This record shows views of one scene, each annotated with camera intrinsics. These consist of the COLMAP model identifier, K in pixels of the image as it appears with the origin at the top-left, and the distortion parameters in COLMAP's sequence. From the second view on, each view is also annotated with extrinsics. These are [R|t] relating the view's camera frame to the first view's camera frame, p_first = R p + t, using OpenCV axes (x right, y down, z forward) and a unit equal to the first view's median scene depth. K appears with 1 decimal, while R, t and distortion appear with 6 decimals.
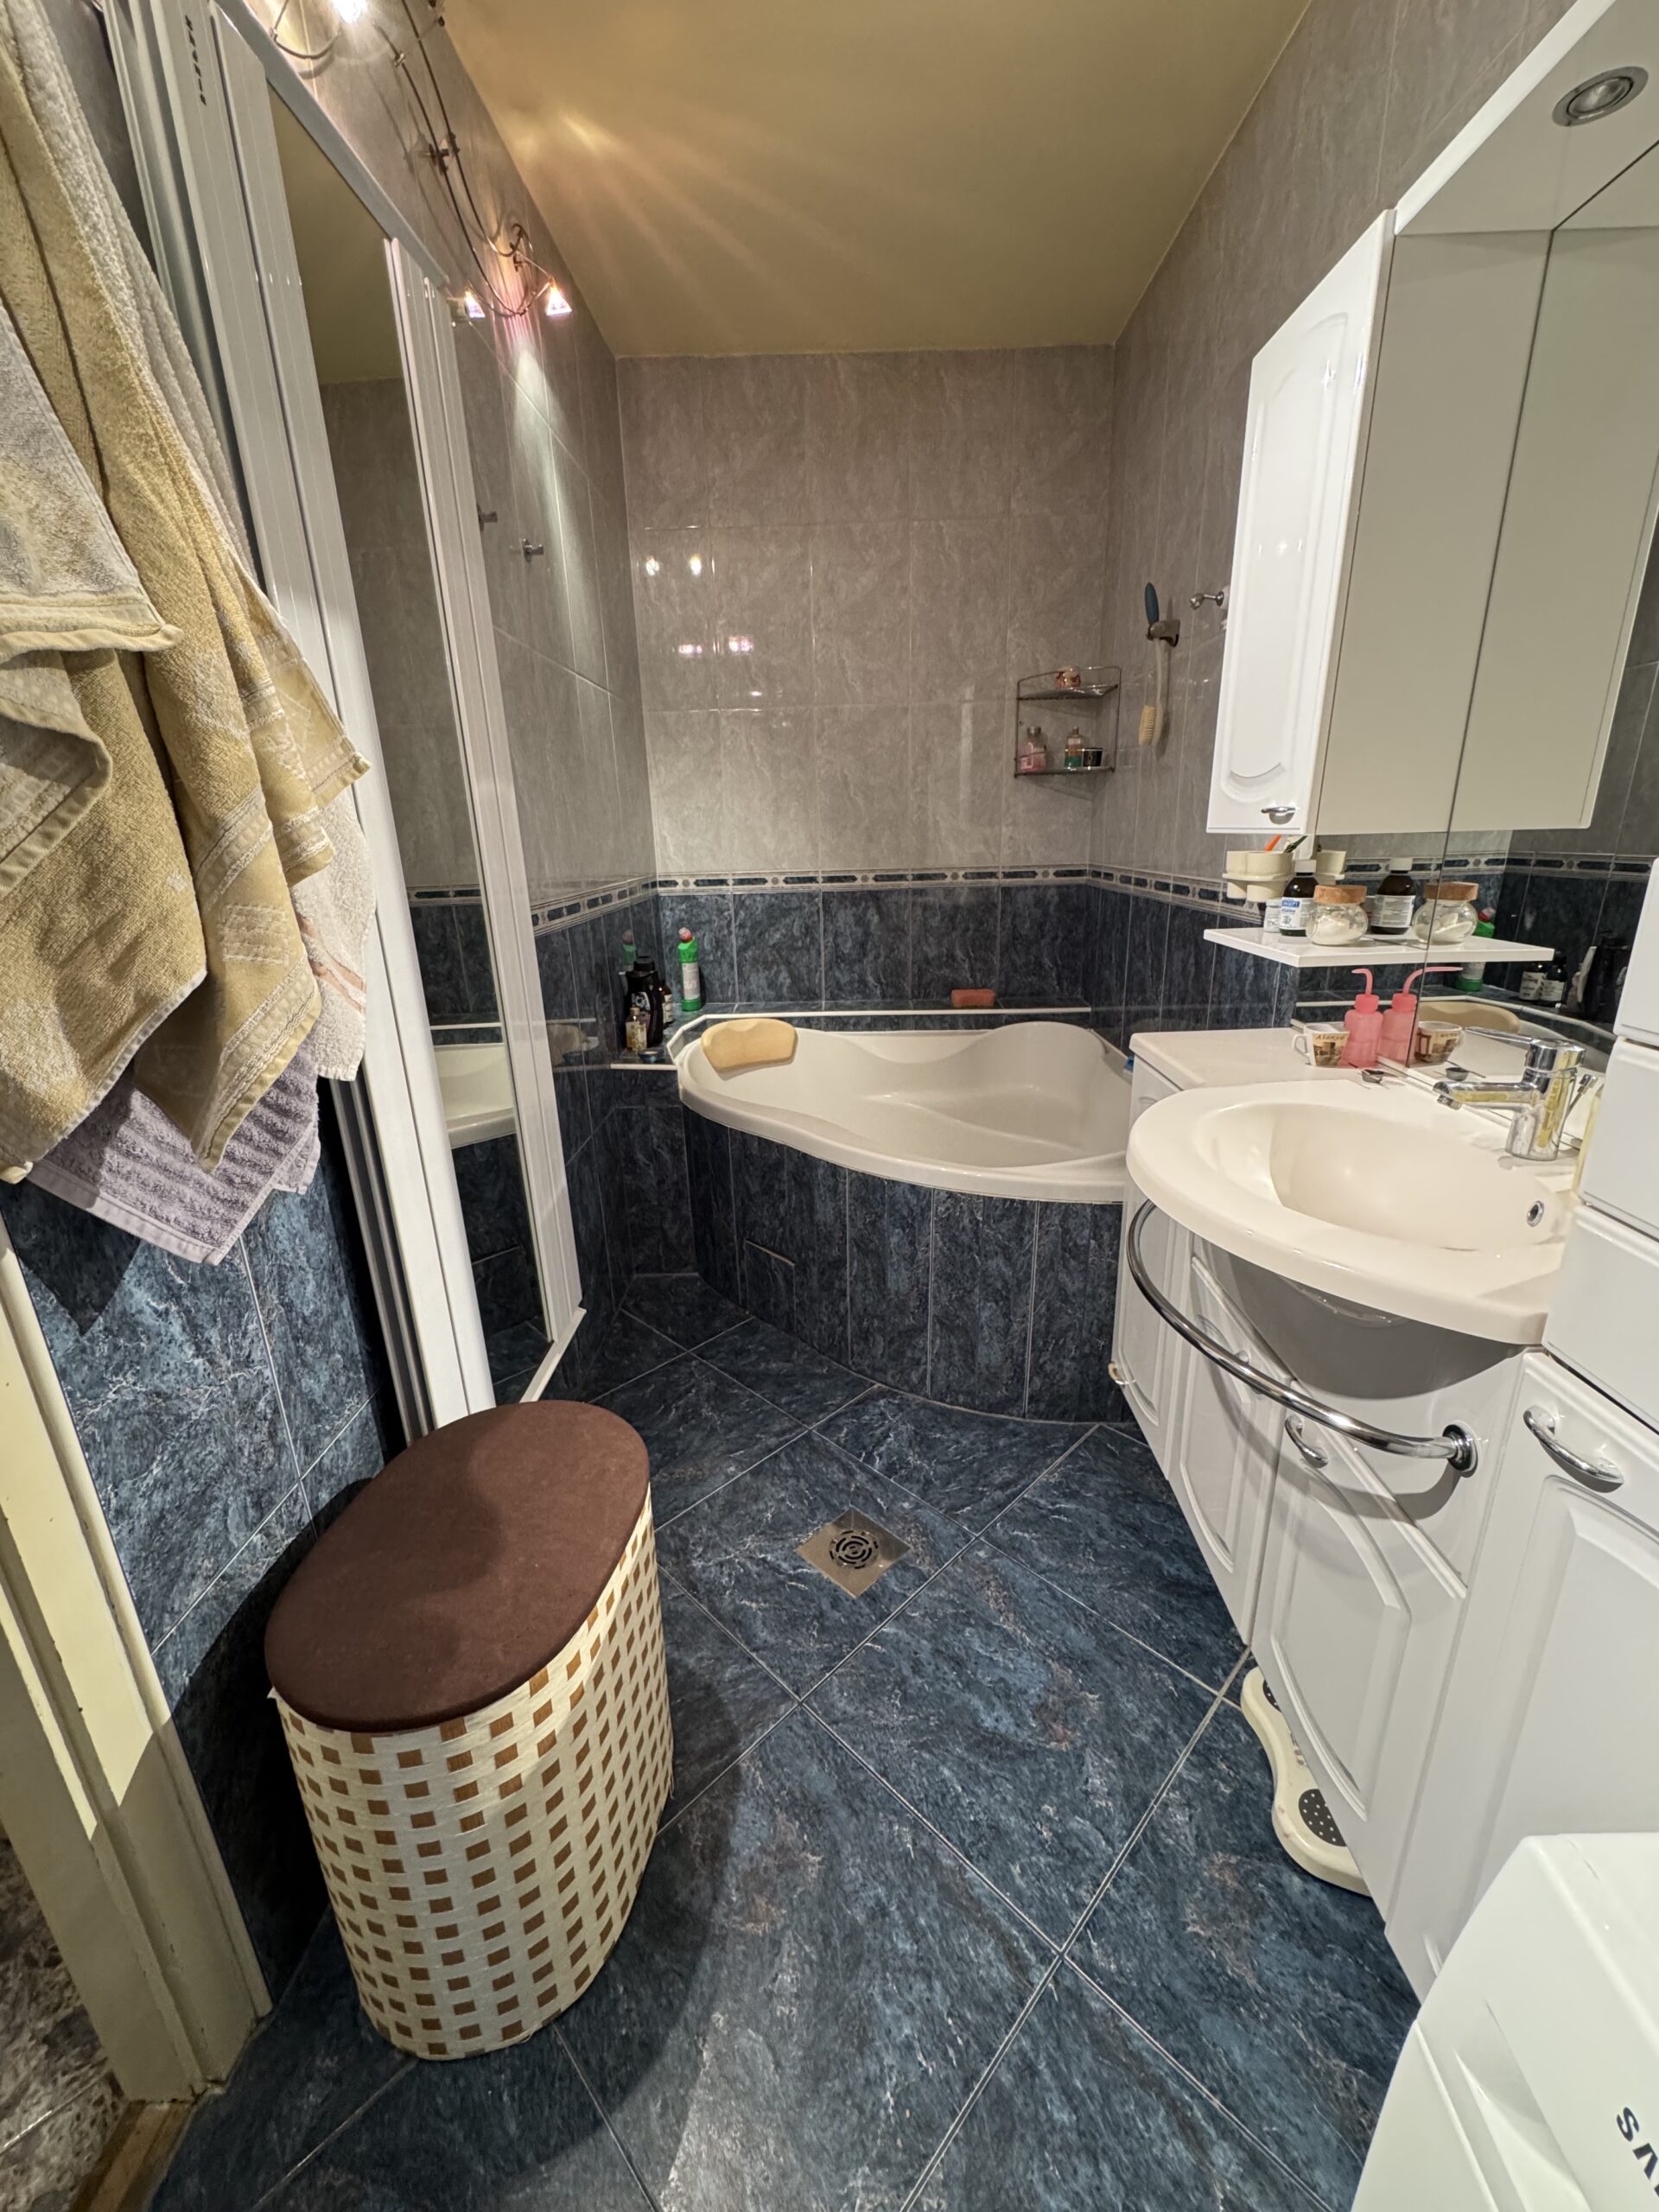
lens RADIAL K [[880.3, 0, 833.7], [0, 880.3, 1105.8], [0, 0, 1]] dist [-0.006321, 0.000966]
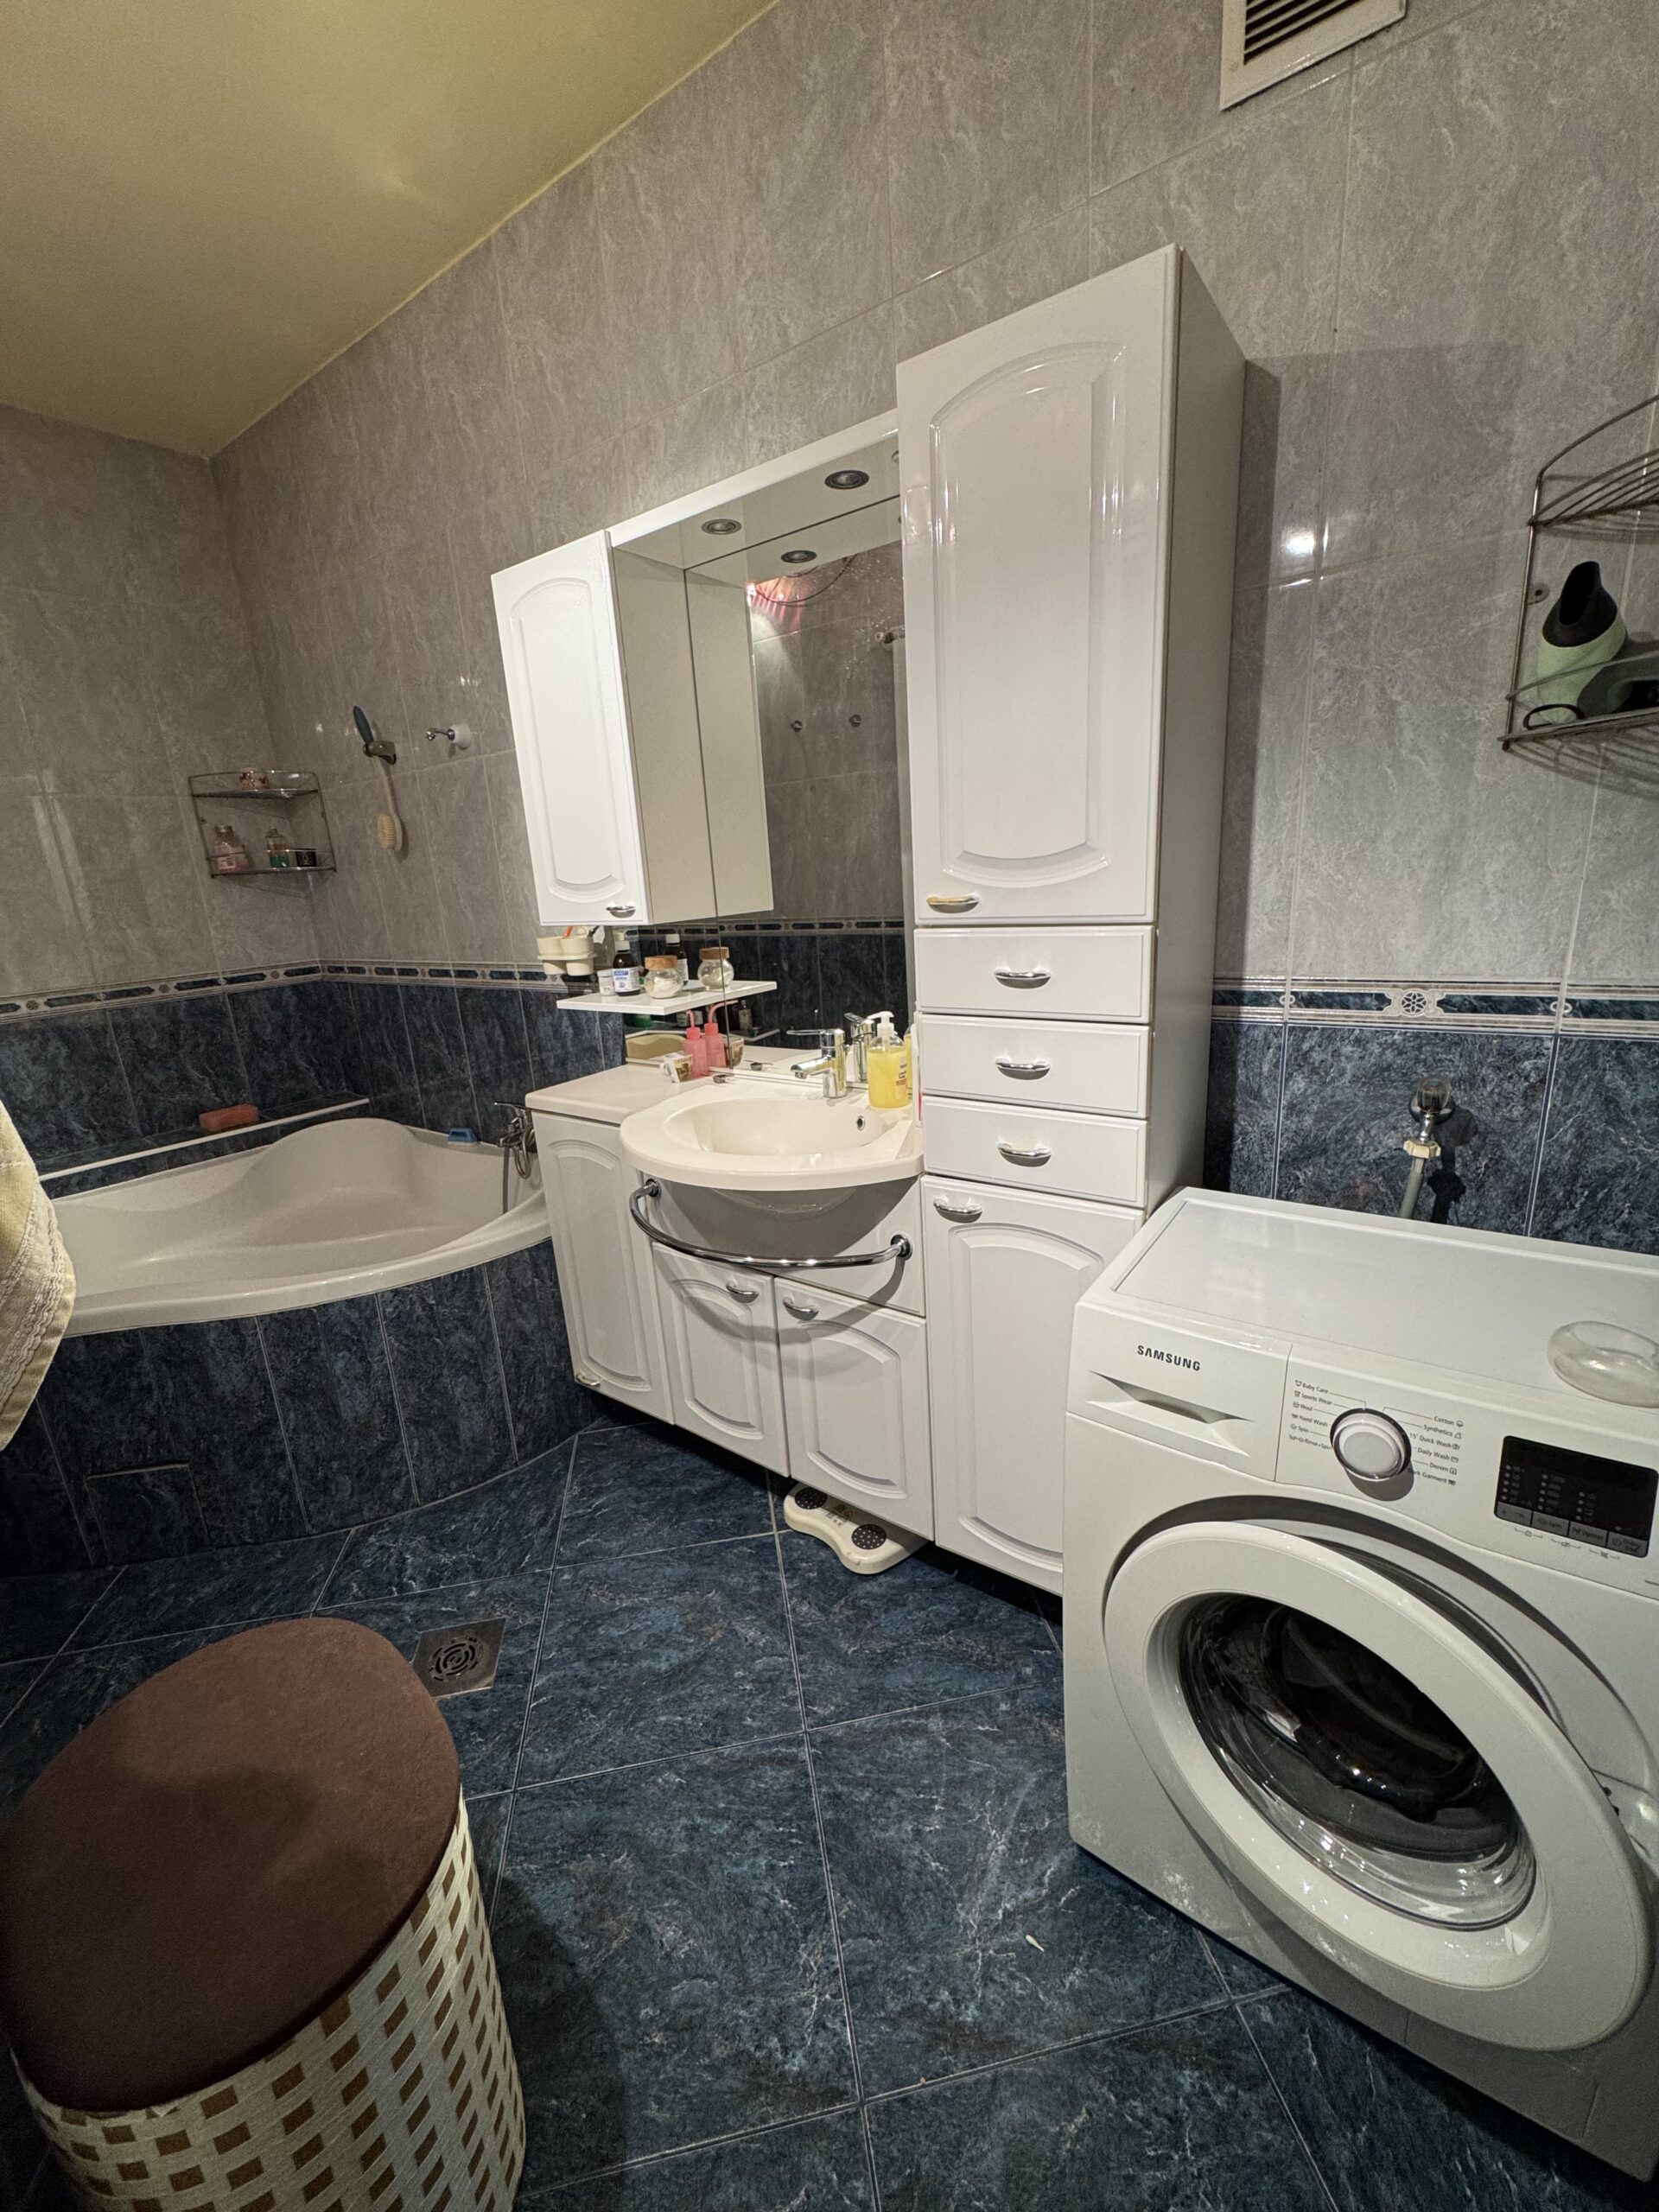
lens RADIAL K [[880.3, 0, 831.9], [0, 880.3, 1104.5], [0, 0, 1]] dist [-0.006321, 0.000966]
pose [[0.577318, -0.223456, 0.785348, -0.352139], [0.289652, 0.955319, 0.058892, -0.019773], [-0.763417, 0.193478, 0.616247, -0.038733]]
